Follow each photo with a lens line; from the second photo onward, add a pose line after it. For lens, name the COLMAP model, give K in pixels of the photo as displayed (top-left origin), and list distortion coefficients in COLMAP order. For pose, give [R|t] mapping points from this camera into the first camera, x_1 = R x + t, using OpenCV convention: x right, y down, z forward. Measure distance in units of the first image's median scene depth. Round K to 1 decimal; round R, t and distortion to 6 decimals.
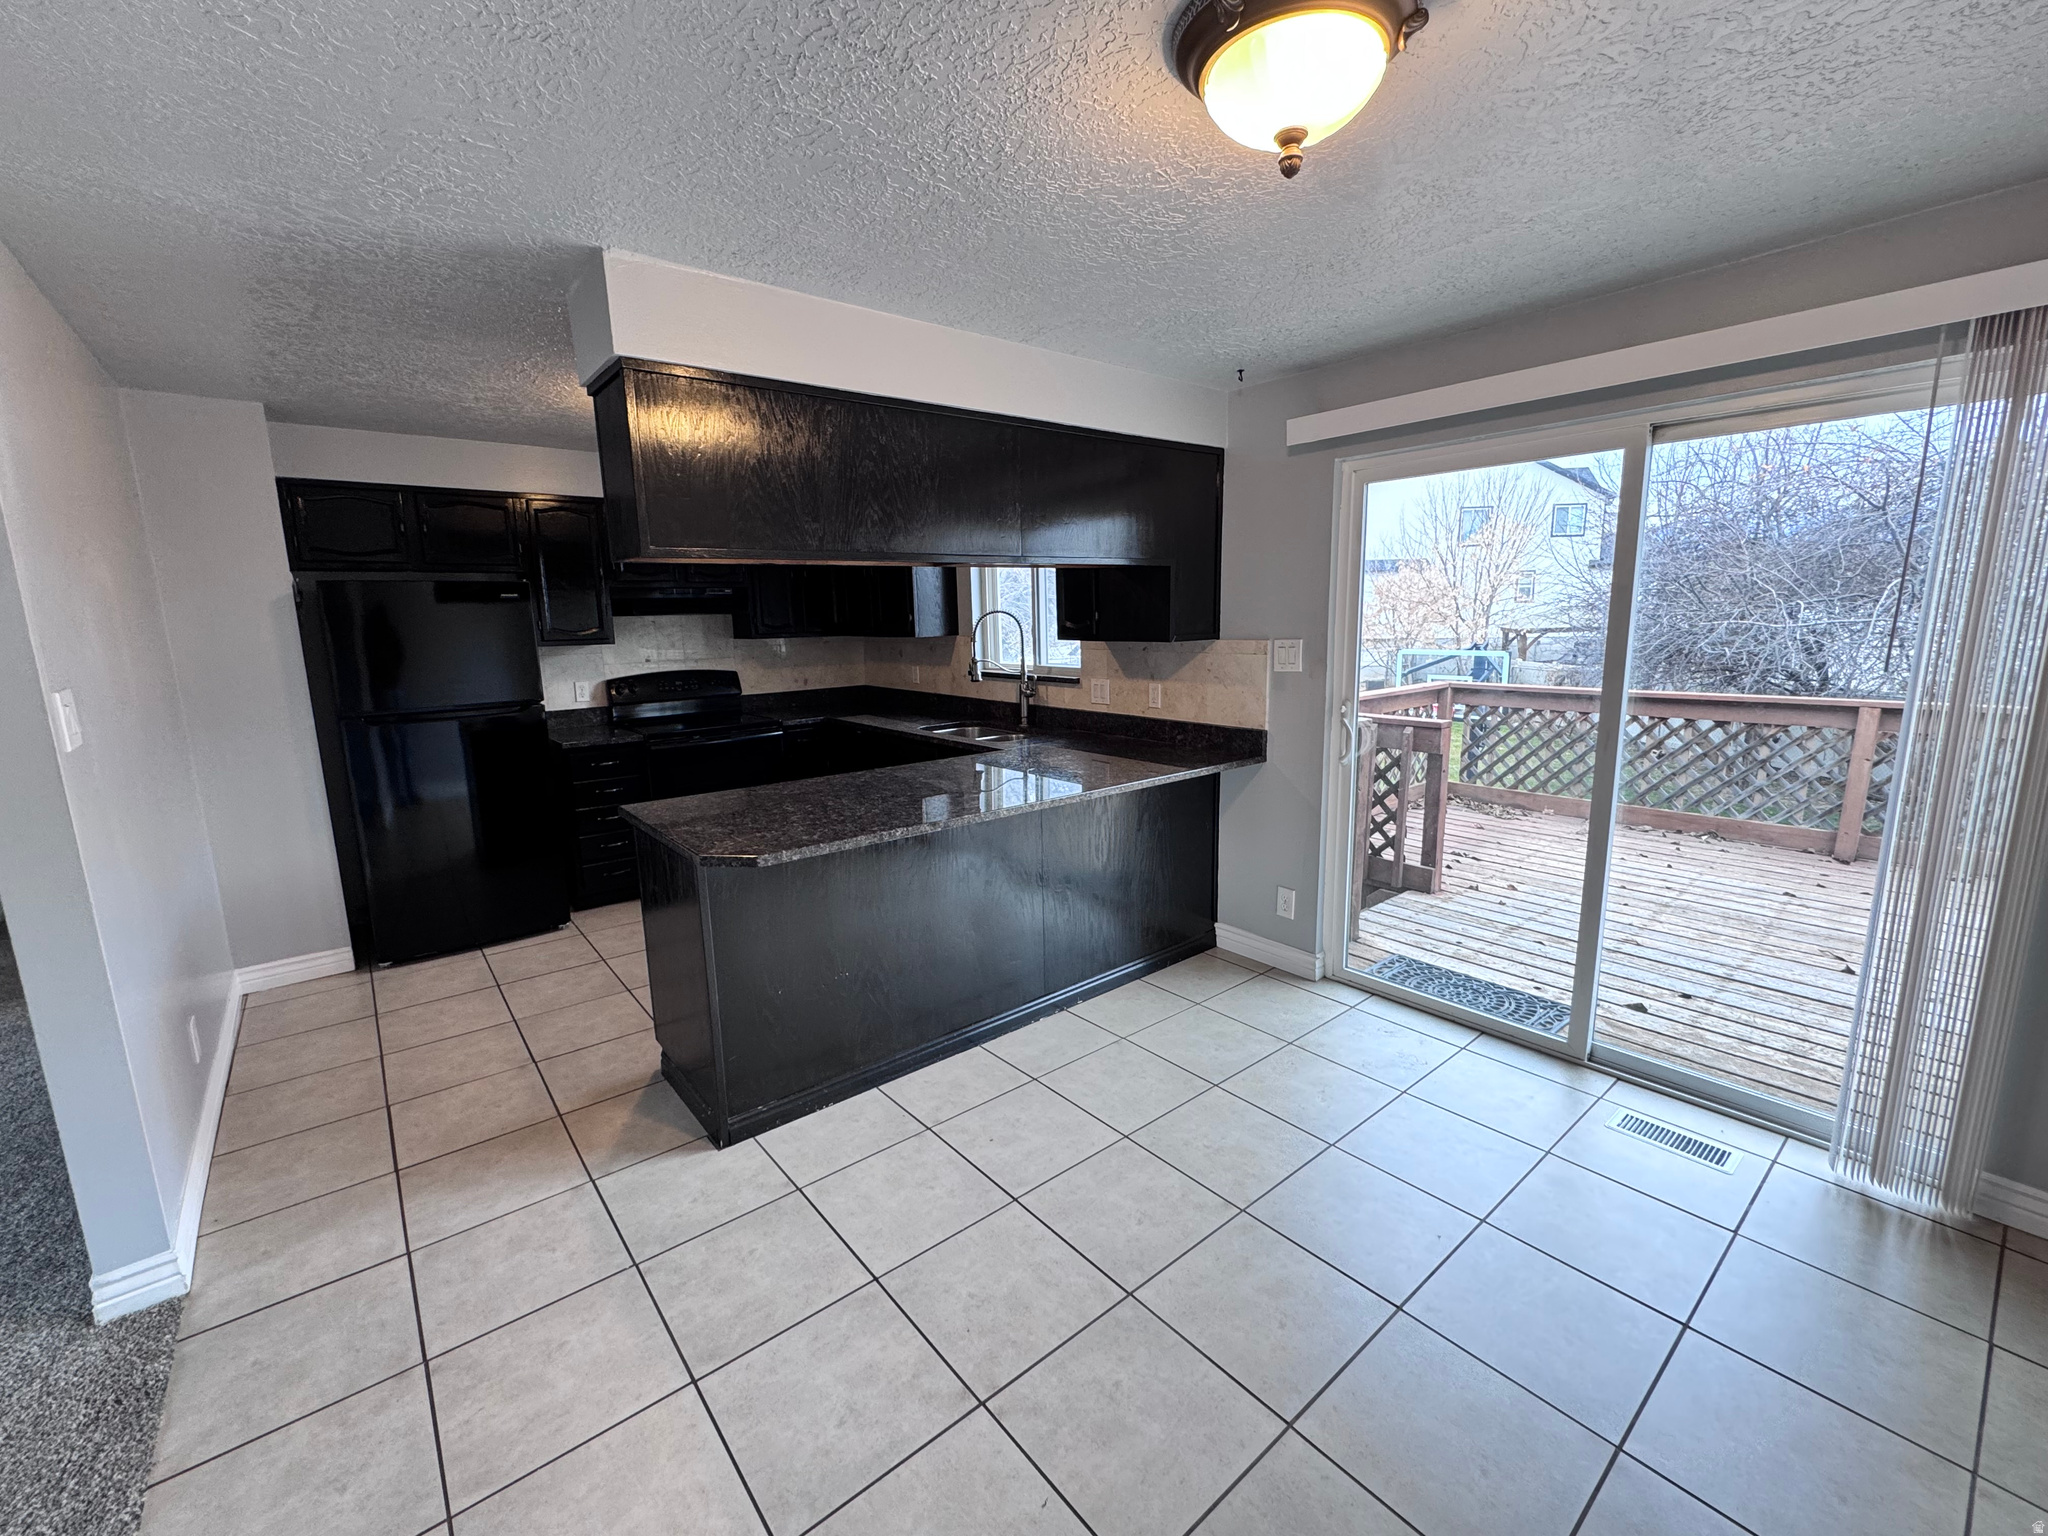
lens RADIAL K [[845.7, 0, 1024.0], [0, 845.7, 768.0], [0, 0, 1]] dist [0.001340, 0.000482]
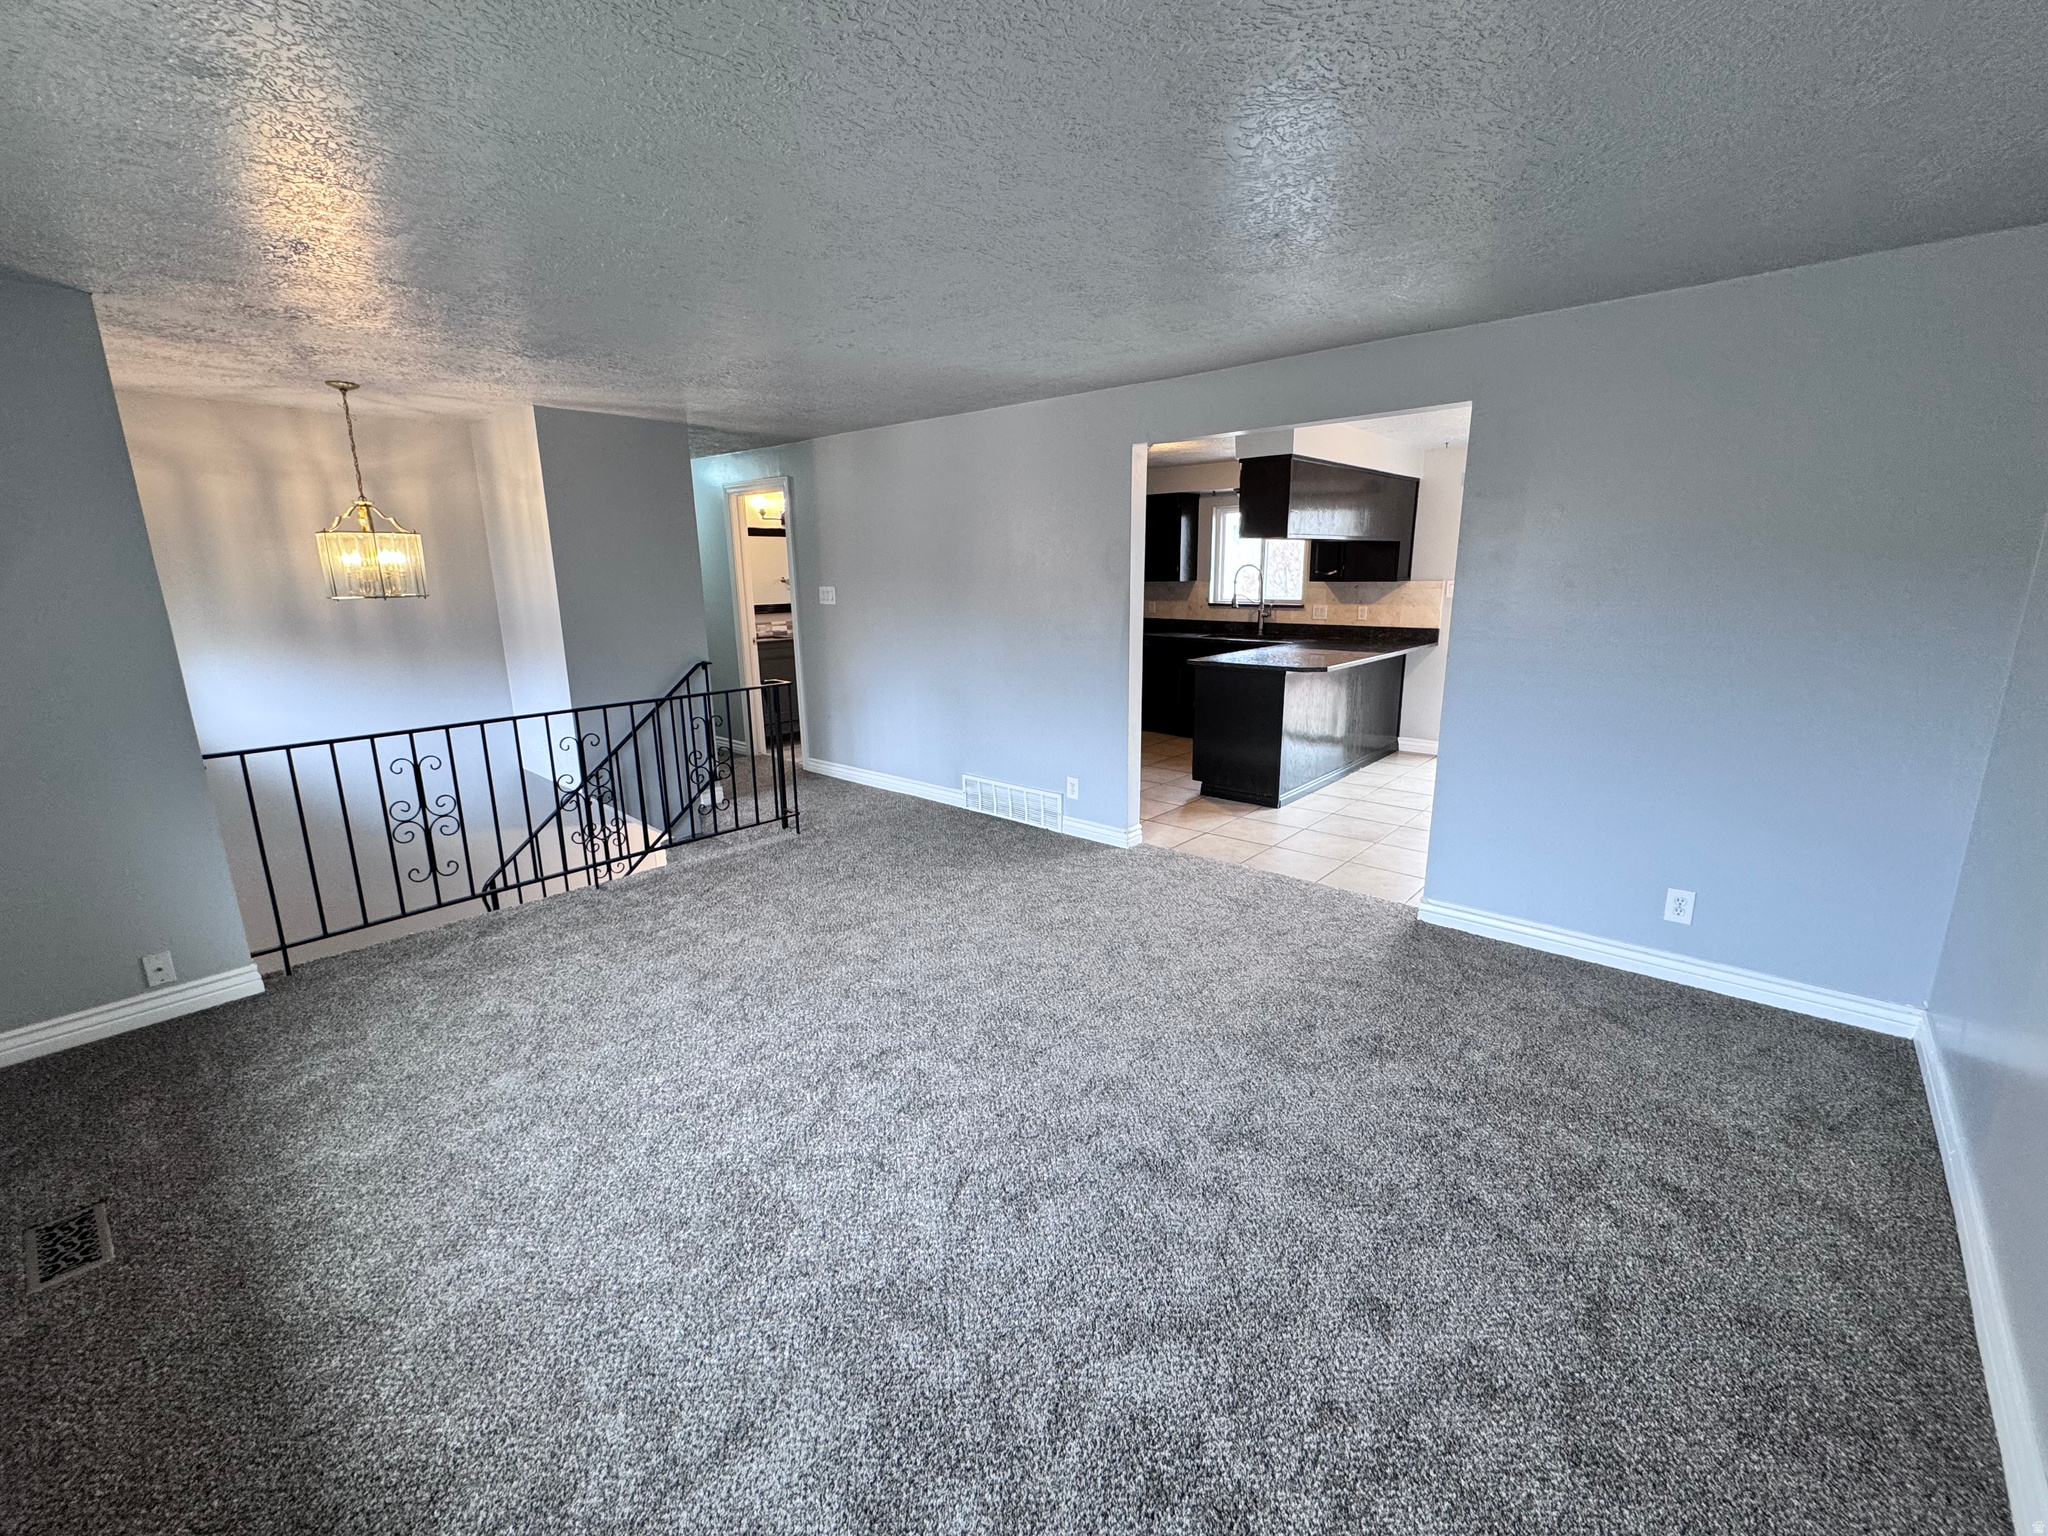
lens RADIAL K [[845.7, 0, 1024.0], [0, 845.7, 768.0], [0, 0, 1]] dist [0.001340, 0.000482]
pose [[0.985440, -0.030714, 0.167224, -0.873882], [0.023418, 0.998693, 0.045429, 0.146146], [-0.168400, -0.040852, 0.984872, -0.669451]]
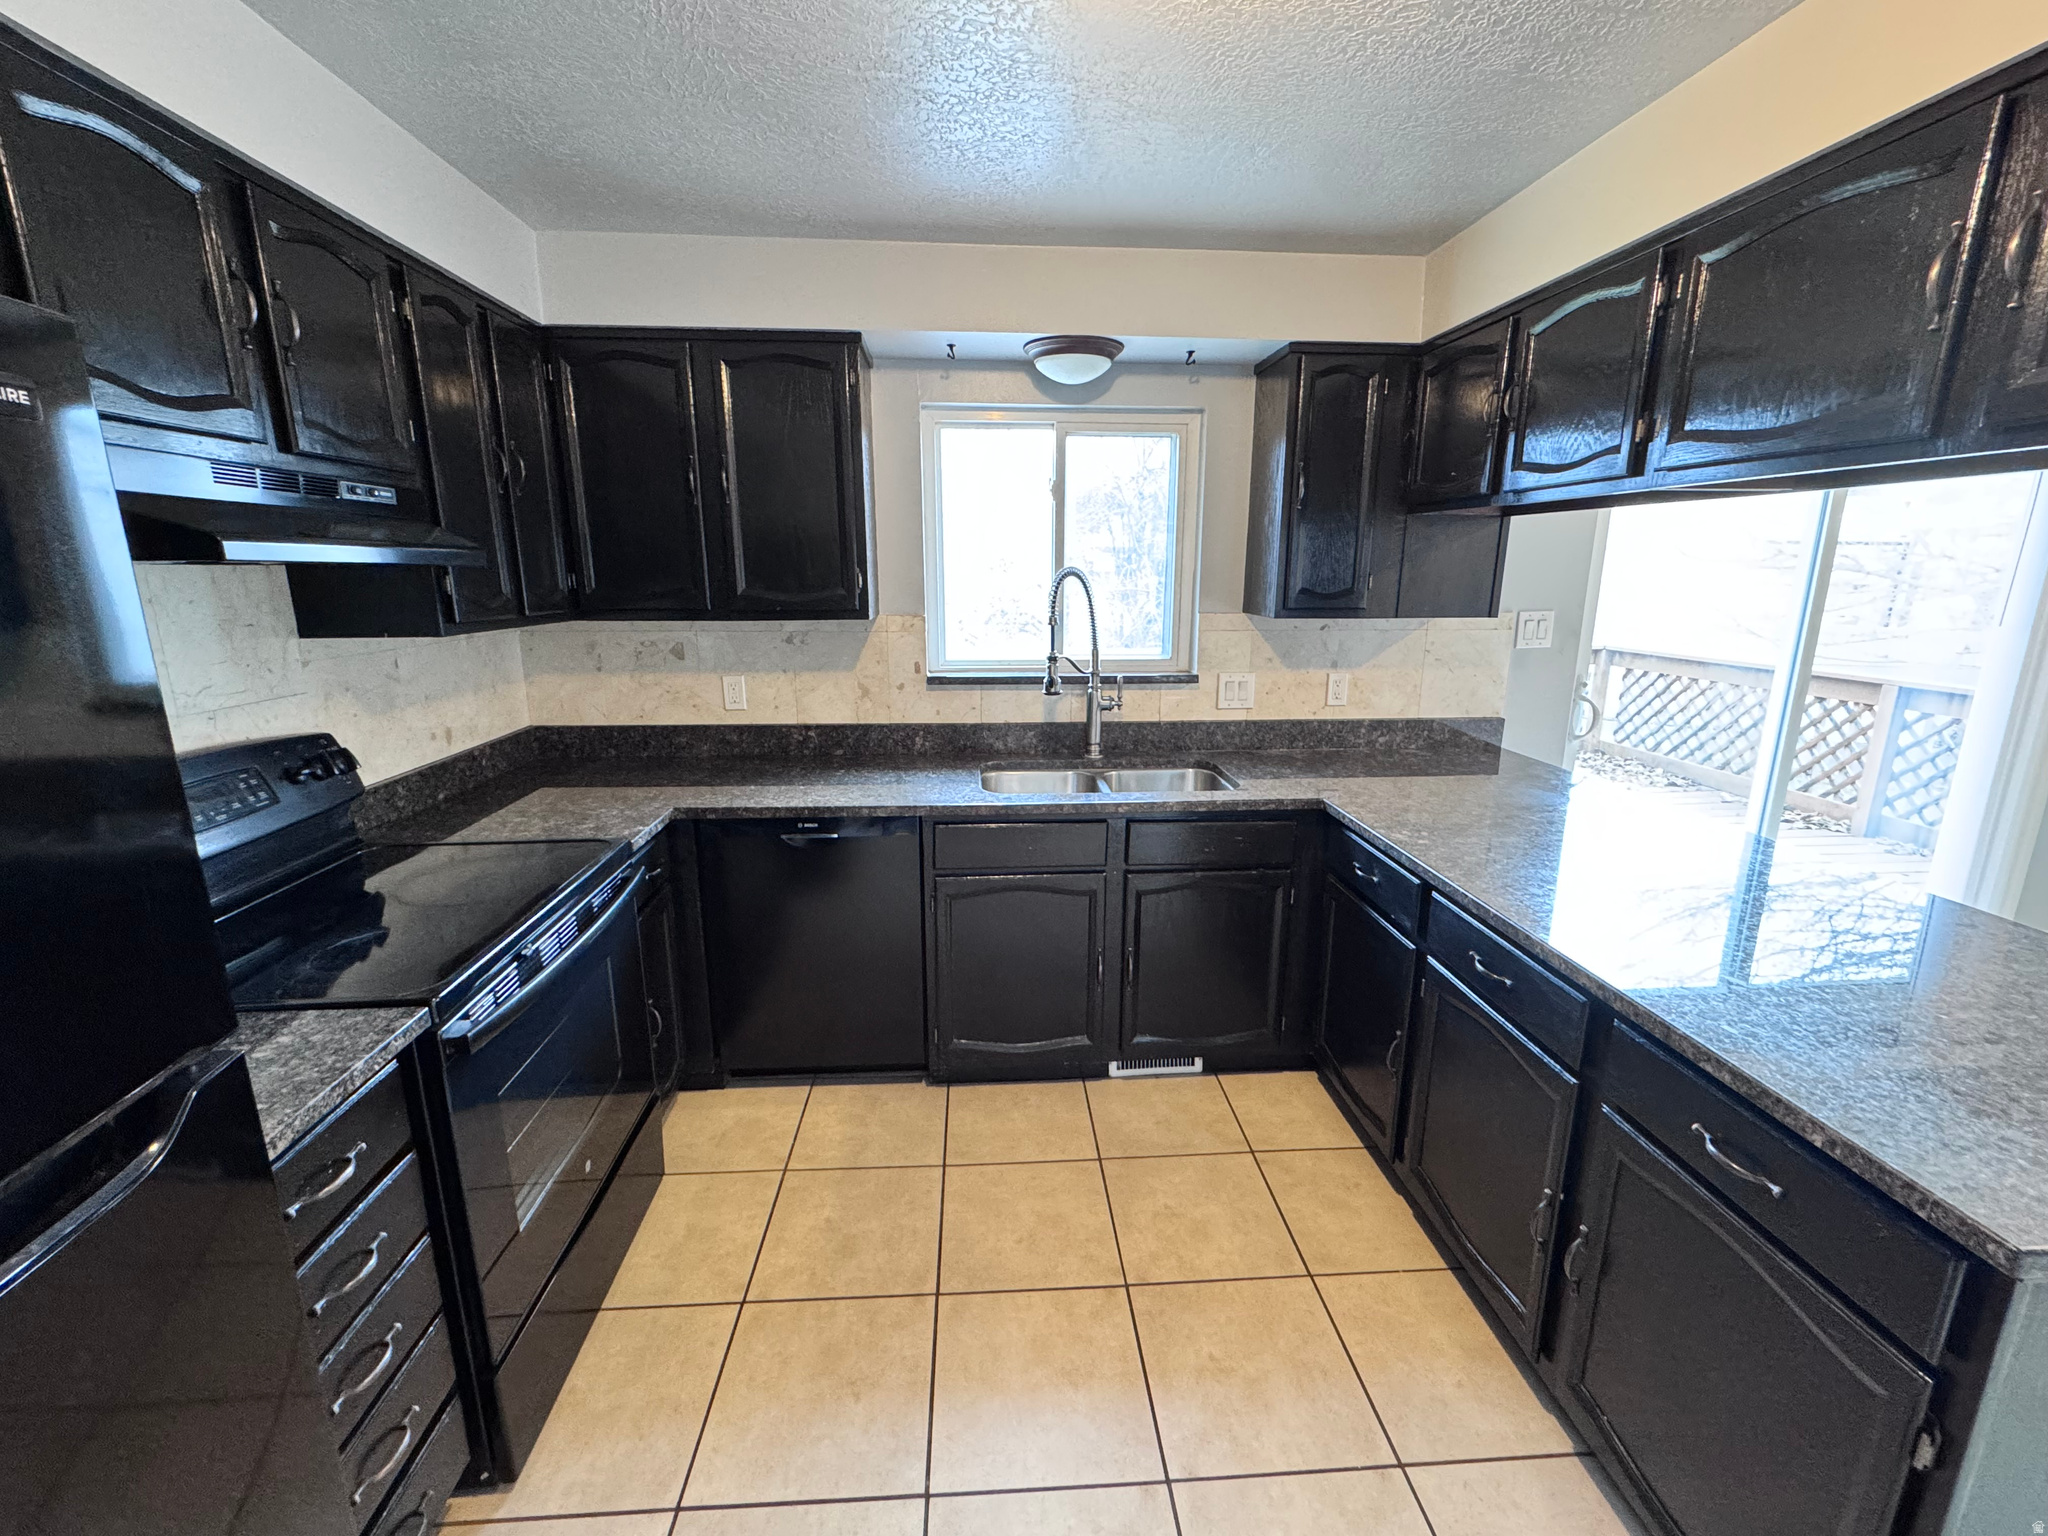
lens RADIAL K [[845.7, 0, 1024.0], [0, 845.7, 768.0], [0, 0, 1]] dist [0.001340, 0.000482]
pose [[0.583140, -0.168878, 0.794624, -0.620596], [0.134605, 0.984719, 0.110497, -0.138531], [-0.801142, 0.042525, 0.596961, 0.785842]]
